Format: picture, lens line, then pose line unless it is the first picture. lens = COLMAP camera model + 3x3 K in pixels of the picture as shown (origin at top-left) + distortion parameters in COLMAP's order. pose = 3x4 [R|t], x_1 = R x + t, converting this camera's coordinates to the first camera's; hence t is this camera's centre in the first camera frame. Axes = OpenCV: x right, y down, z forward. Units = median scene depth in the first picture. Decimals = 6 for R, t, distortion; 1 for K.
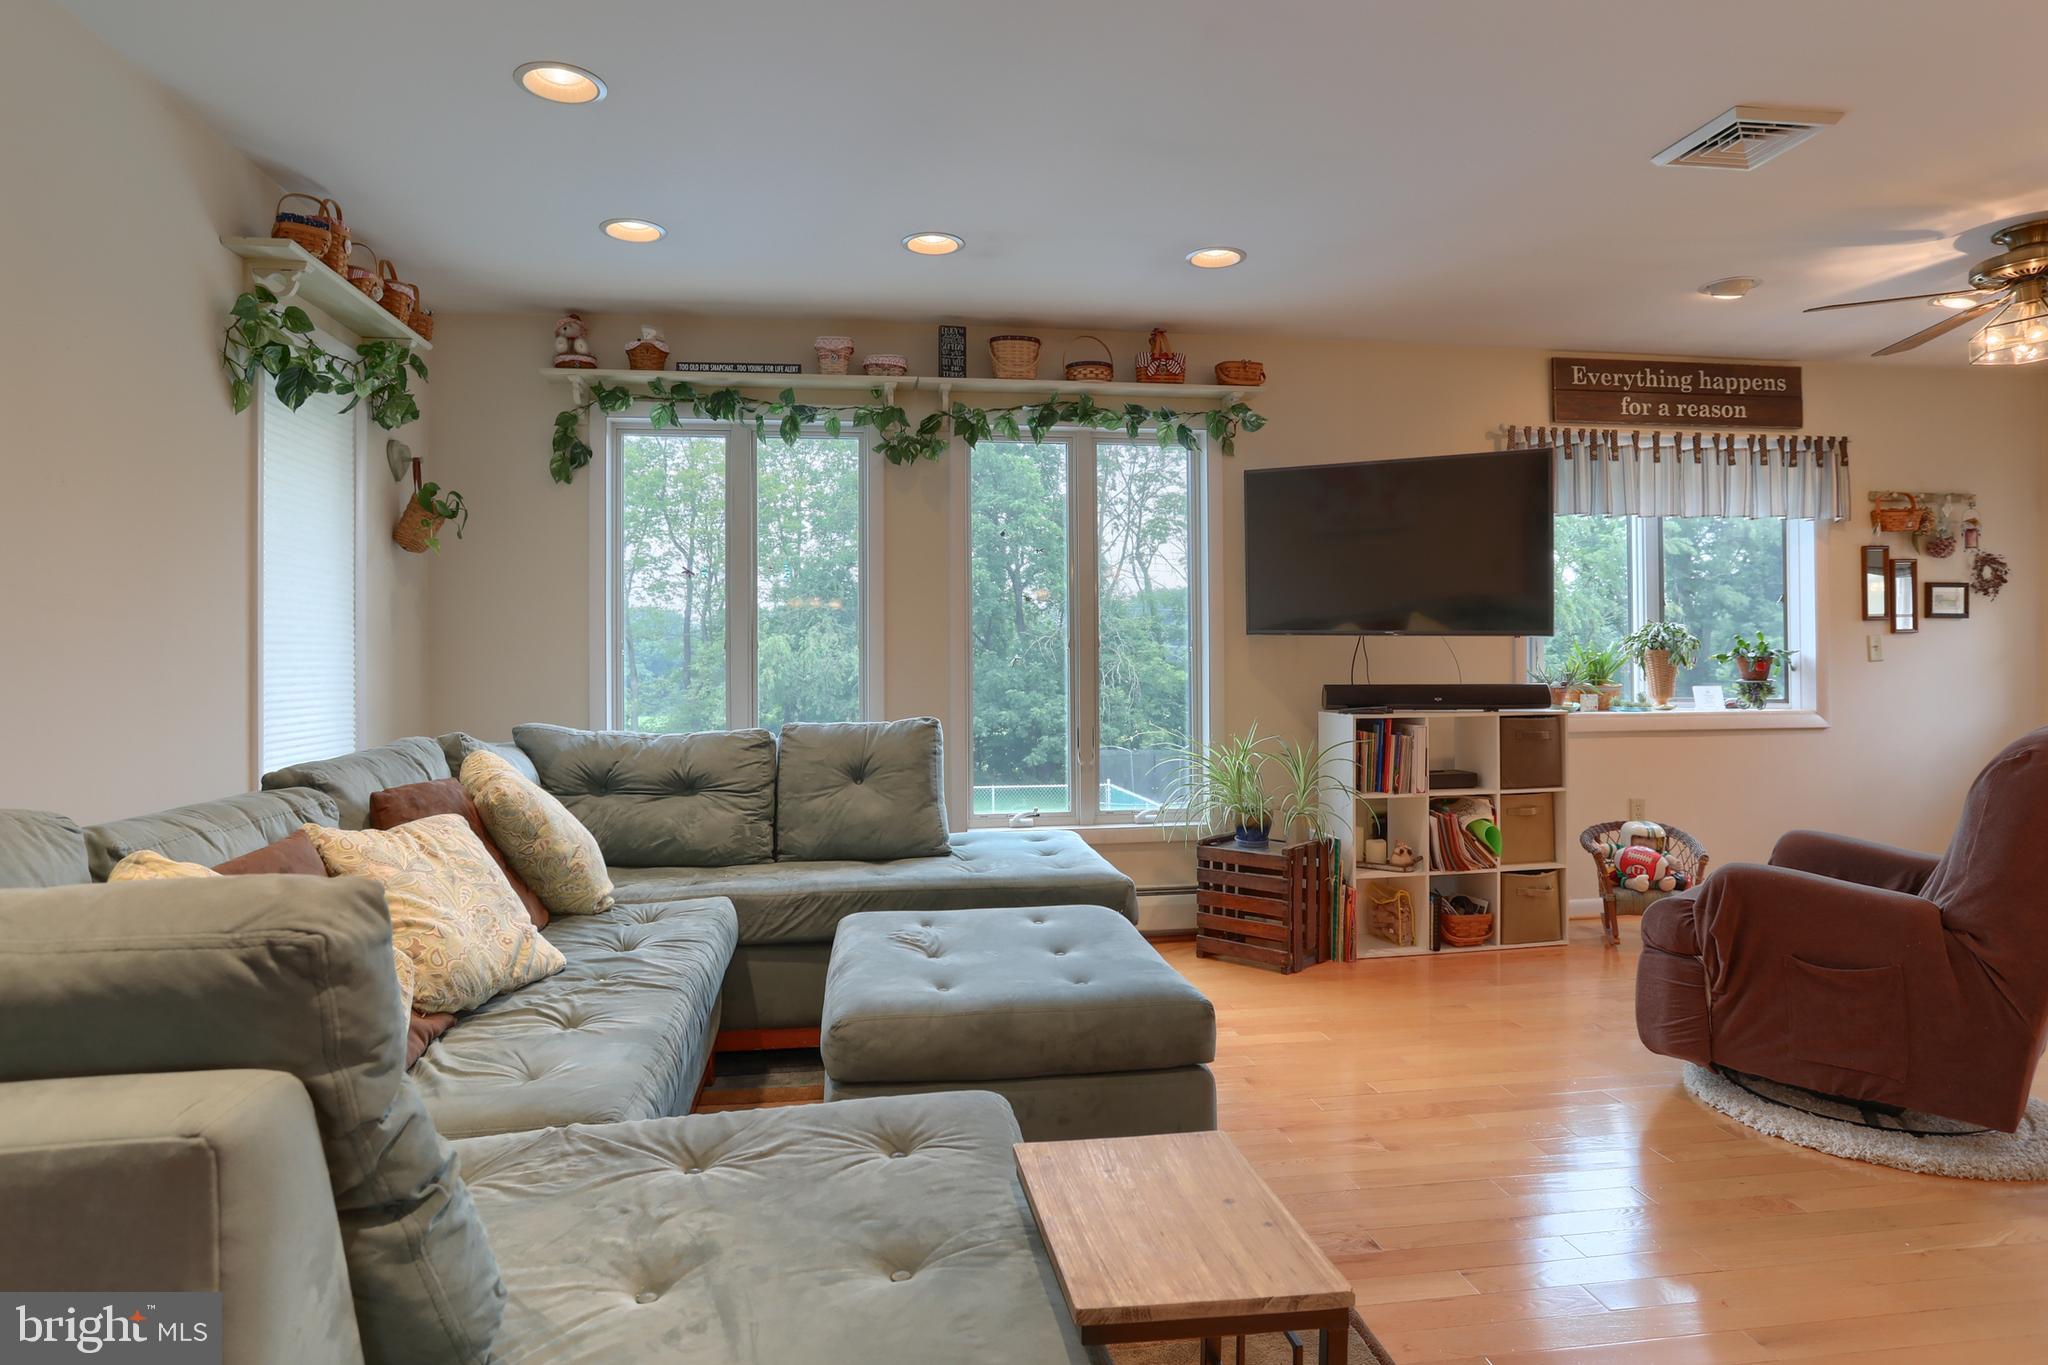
lens RADIAL K [[1139.0, 0, 1006.9], [0, 1139.0, 647.1], [0, 0, 1]] dist [-0.065253, 0.043329]
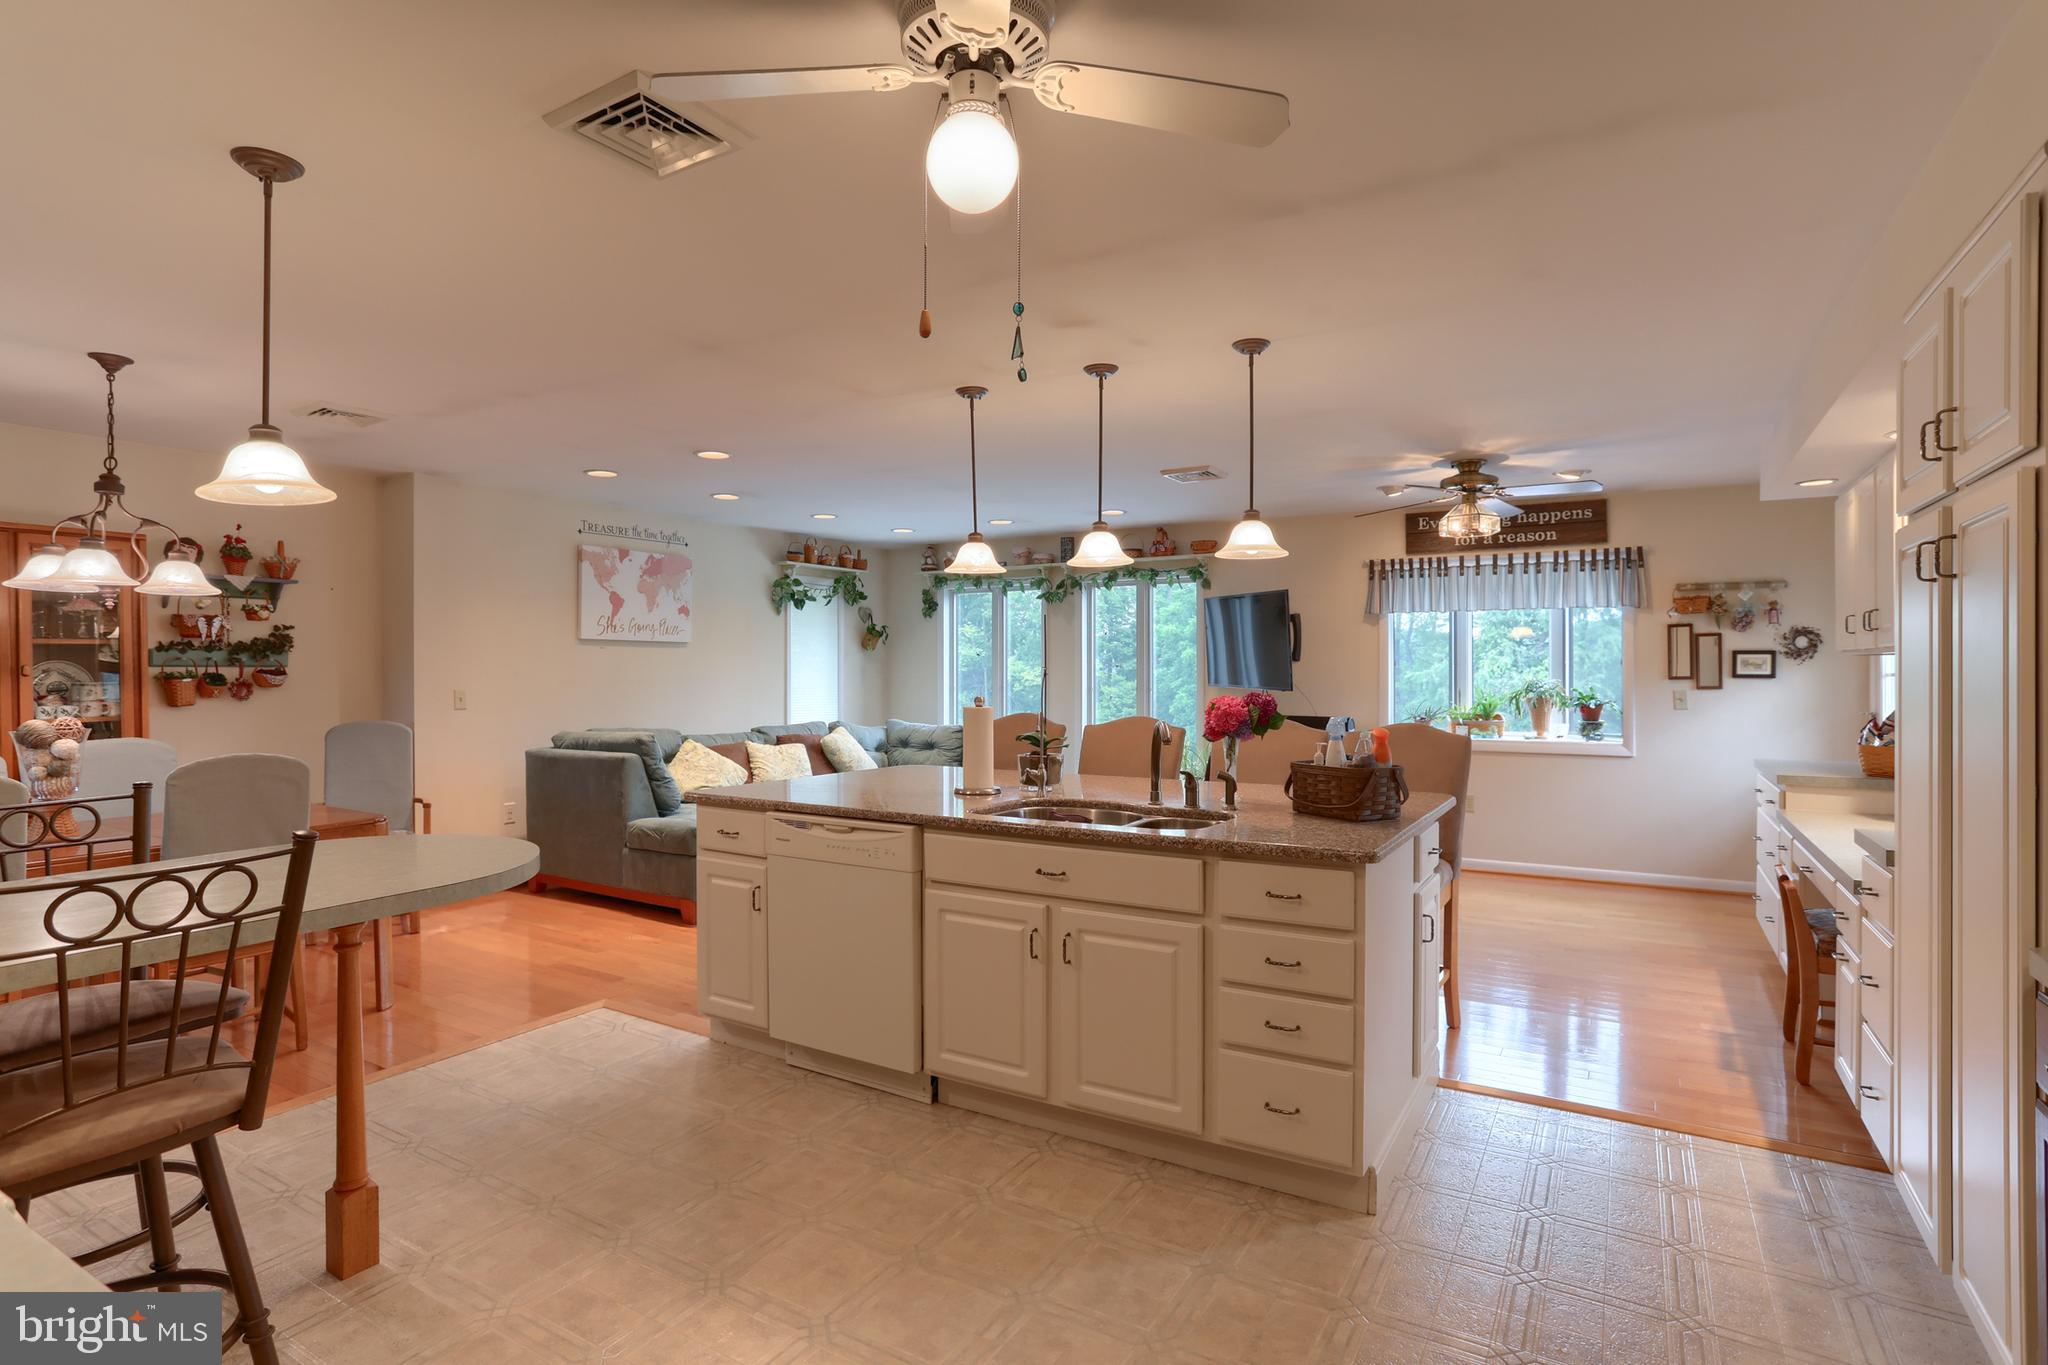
lens RADIAL K [[1026.3, 0, 1028.5], [0, 1026.3, 676.5], [0, 0, 1]] dist [-0.056404, 0.030207]
pose [[0.774736, 0.008013, -0.632234, 1.073428], [-0.000500, 0.999927, 0.012060, -0.047728], [0.632285, -0.009027, 0.774684, -0.505343]]
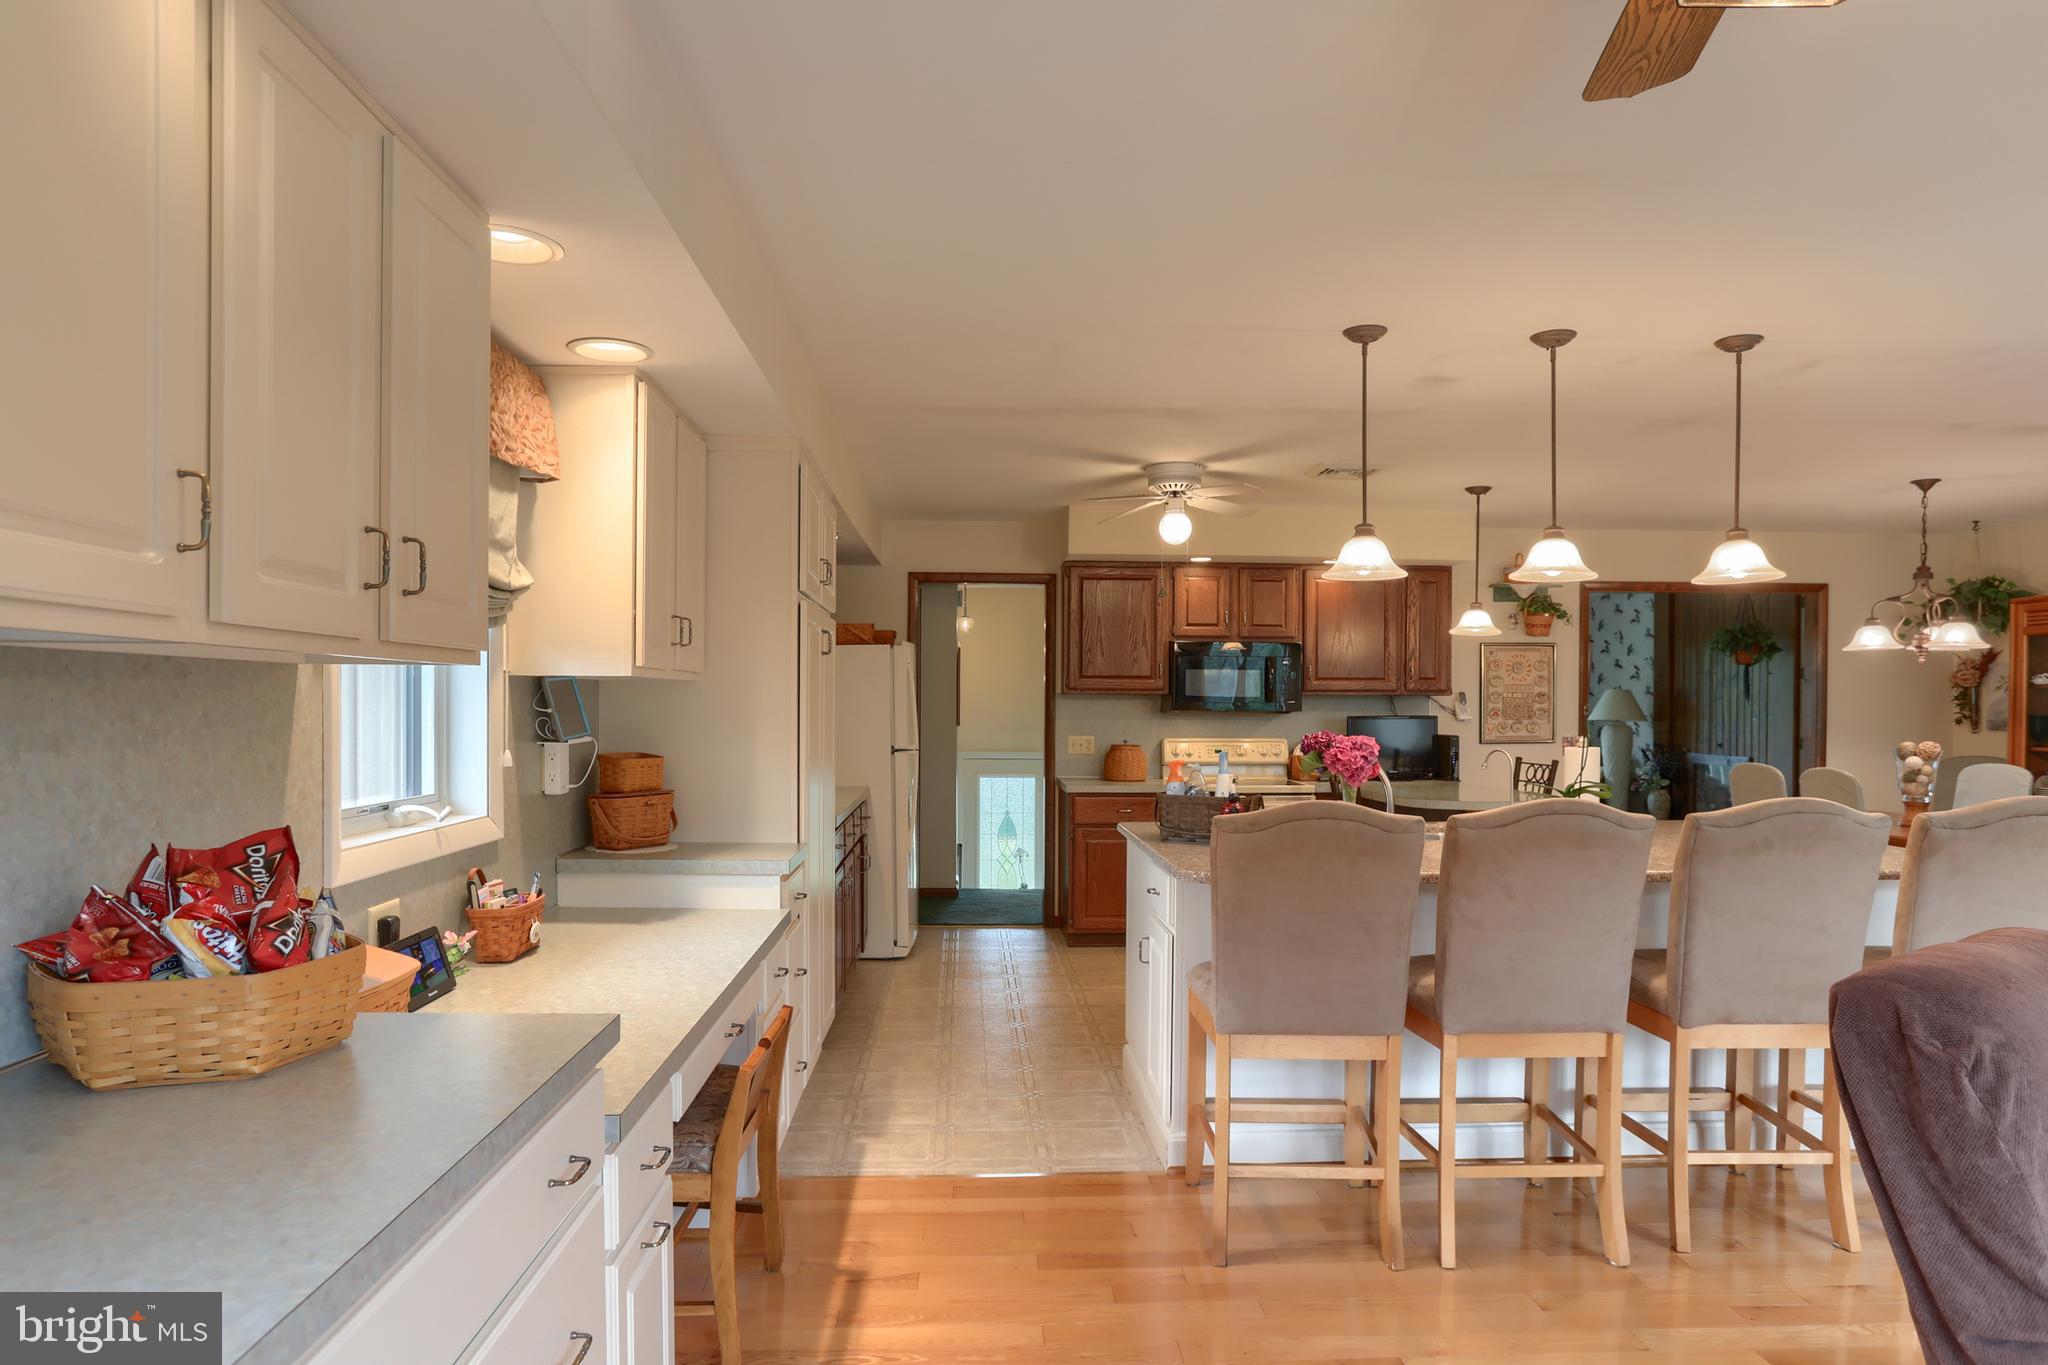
lens RADIAL K [[1203.9, 0, 1030.4], [0, 1203.9, 715.3], [0, 0, 1]] dist [-0.039284, 0.037403]
pose [[-0.996059, 0.000036, 0.088690, 0.861228], [0.000370, 0.999993, 0.003742, -0.040563], [-0.088689, 0.003760, -0.996052, 1.033933]]
